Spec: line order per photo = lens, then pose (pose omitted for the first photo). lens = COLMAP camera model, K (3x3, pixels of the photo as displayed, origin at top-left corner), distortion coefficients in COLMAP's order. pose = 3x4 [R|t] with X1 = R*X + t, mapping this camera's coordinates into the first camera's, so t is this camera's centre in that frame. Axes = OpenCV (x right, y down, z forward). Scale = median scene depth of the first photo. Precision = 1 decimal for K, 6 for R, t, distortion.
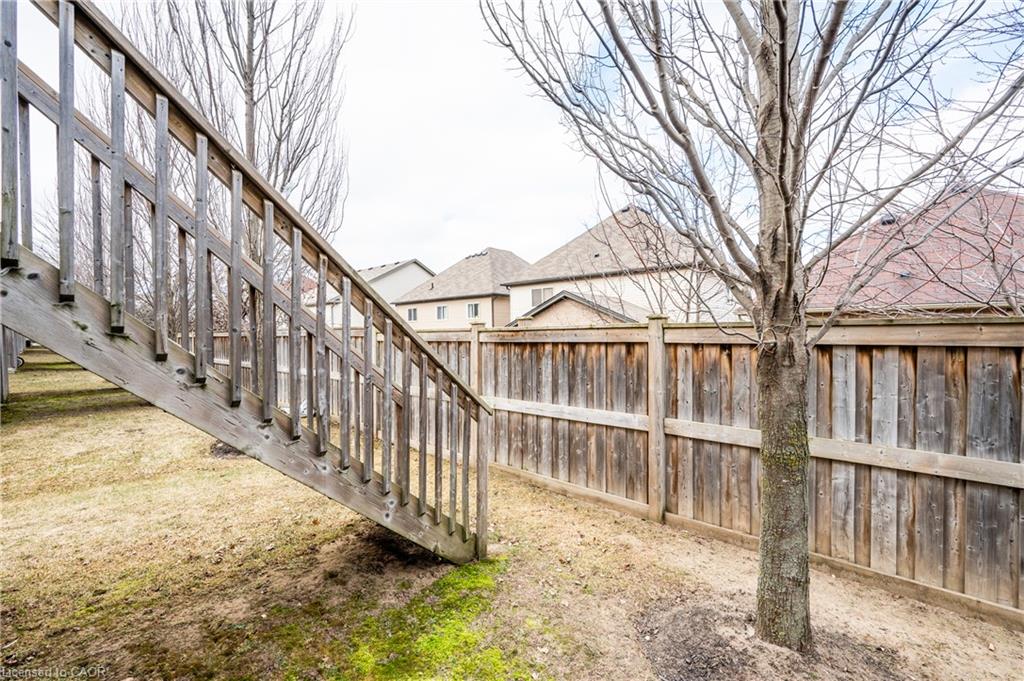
lens RADIAL K [[418.6, 0, 511.9], [0, 418.6, 336.9], [0, 0, 1]] dist [-0.001886, -0.000186]
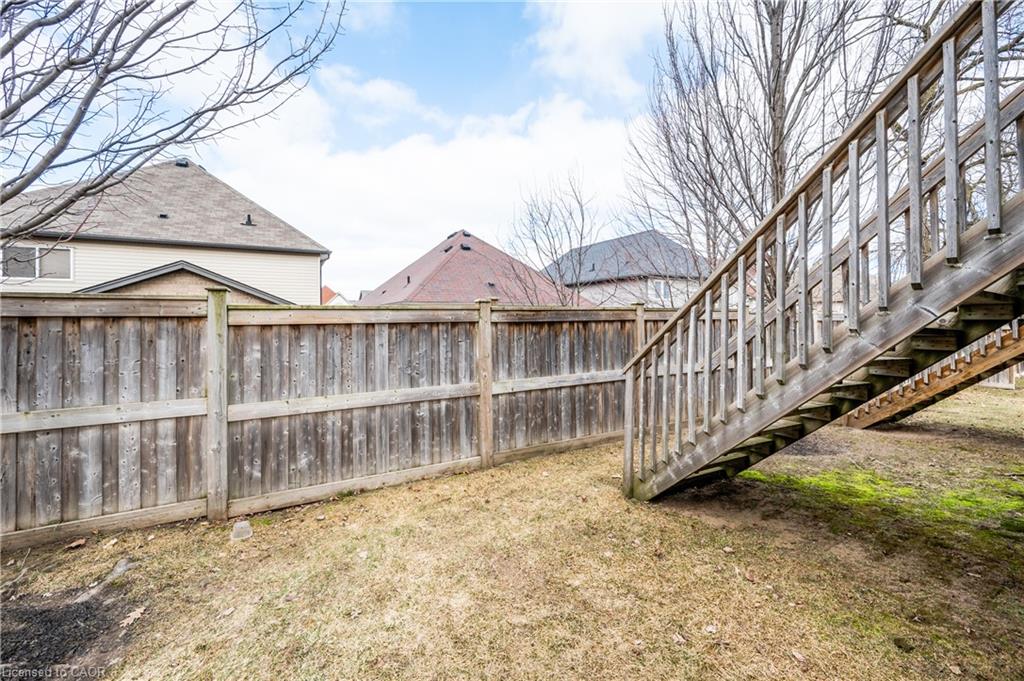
lens RADIAL K [[418.6, 0, 531.3], [0, 418.6, 313.8], [0, 0, 1]] dist [-0.001886, -0.000186]
pose [[0.317003, 0.005848, 0.948406, -1.024799], [0.002401, 0.999973, -0.006969, 0.000946], [-0.948421, 0.004486, 0.316980, 0.726966]]
